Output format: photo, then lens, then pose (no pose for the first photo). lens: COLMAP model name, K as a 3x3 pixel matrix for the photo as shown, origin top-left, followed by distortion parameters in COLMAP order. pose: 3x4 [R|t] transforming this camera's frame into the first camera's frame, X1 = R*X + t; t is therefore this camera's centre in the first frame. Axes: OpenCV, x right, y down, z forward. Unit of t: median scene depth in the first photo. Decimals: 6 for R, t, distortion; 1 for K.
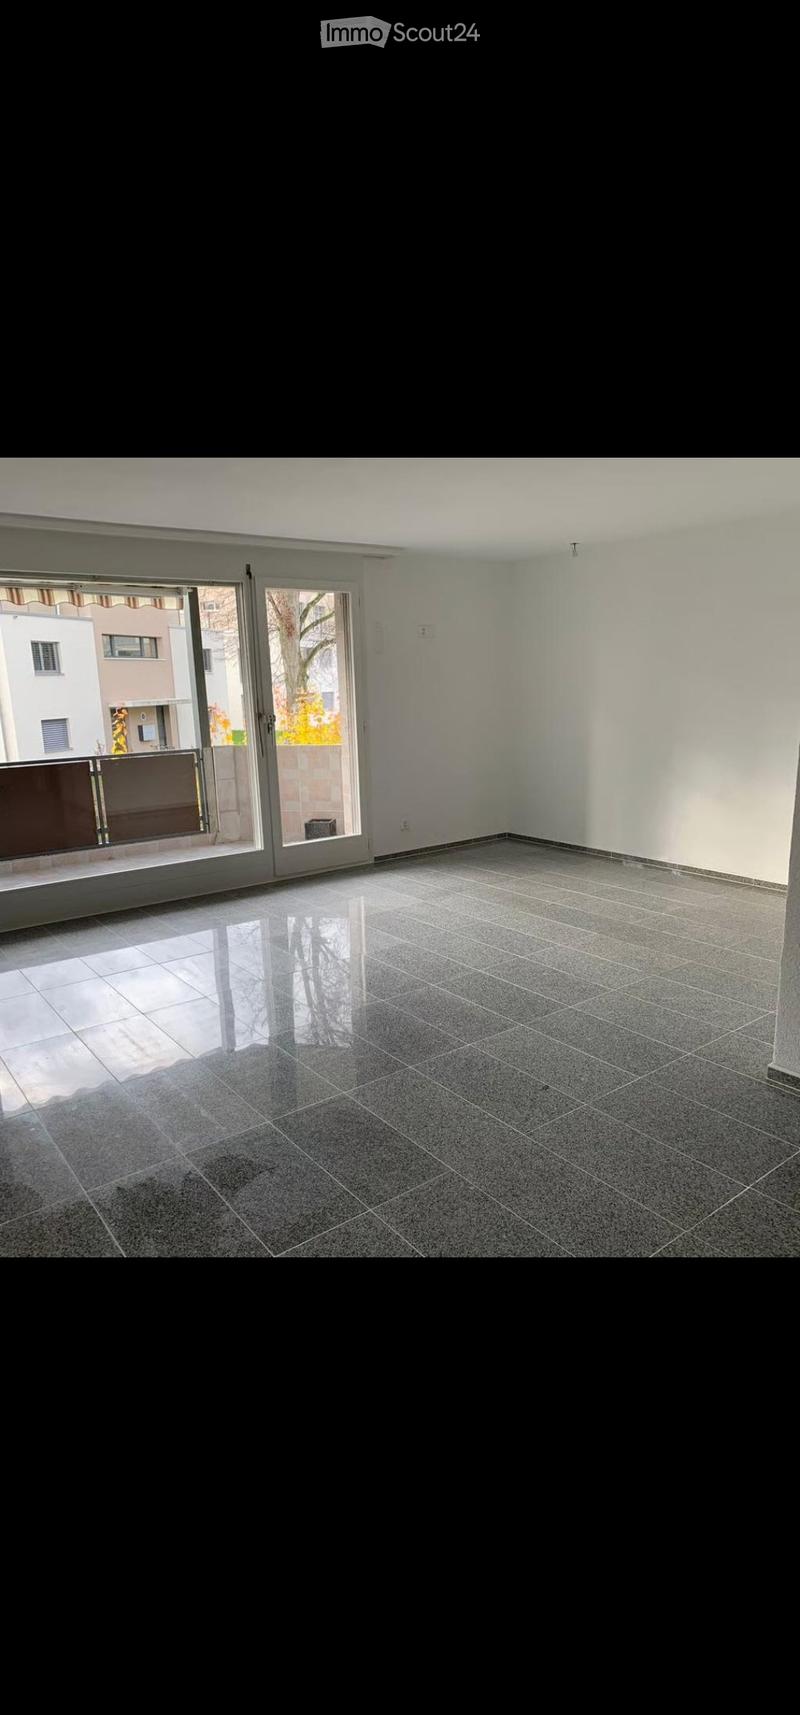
lens RADIAL K [[819.1, 0, 391.4], [0, 819.1, 859.9], [0, 0, 1]] dist [0.024417, -0.003455]
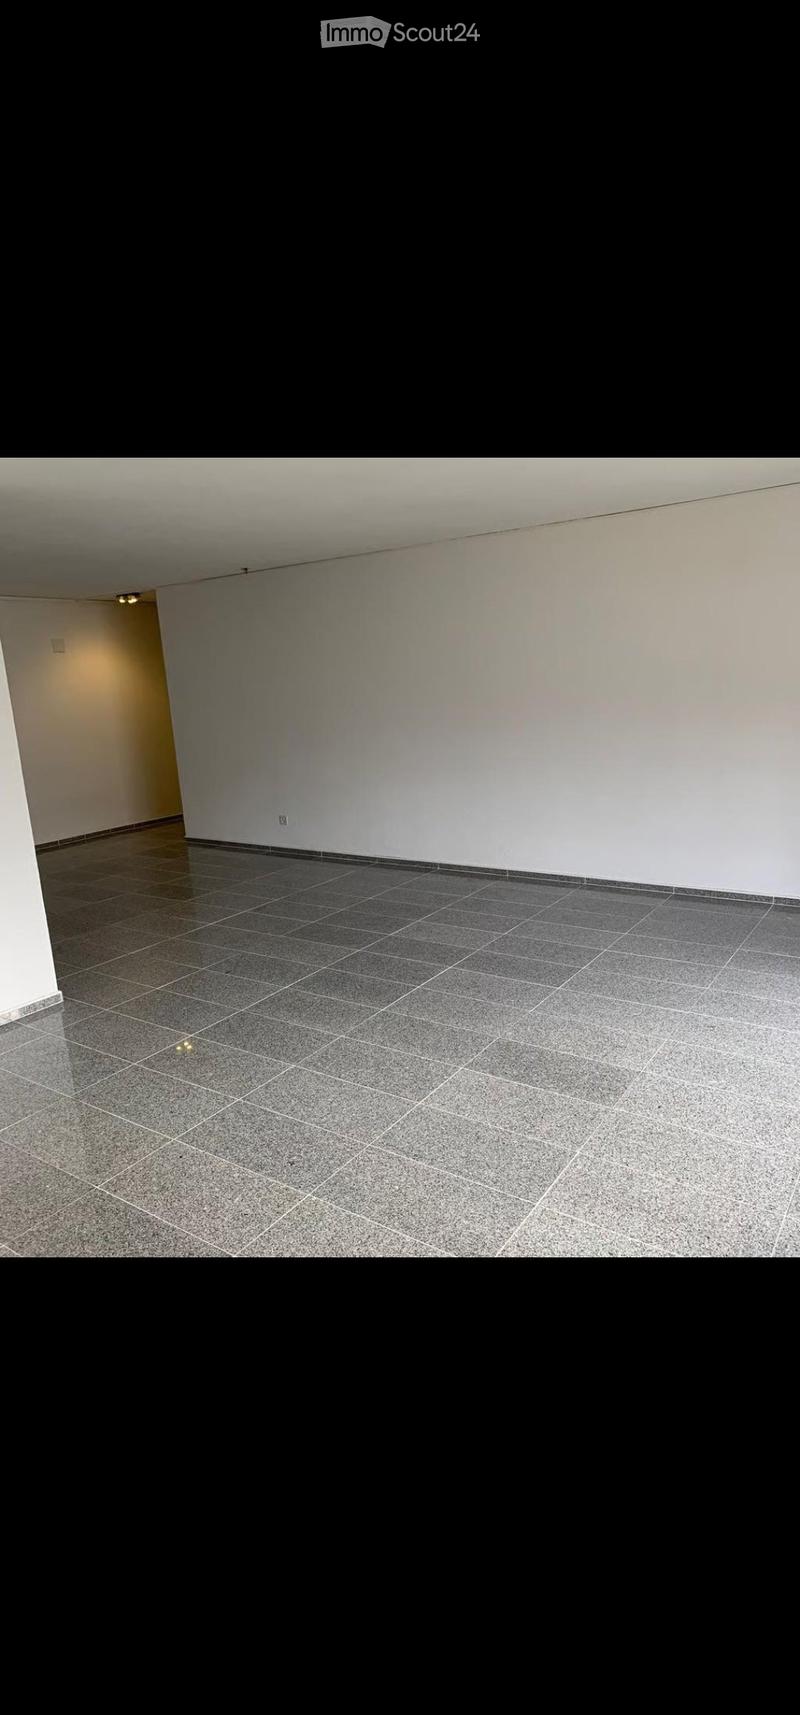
lens RADIAL K [[819.1, 0, 400.1], [0, 819.1, 859.5], [0, 0, 1]] dist [0.024417, -0.003455]
pose [[-0.942997, 0.154951, -0.294527, 0.236257], [0.017224, 0.906534, 0.421782, -0.415427], [0.332354, 0.392666, -0.857528, 1.814901]]
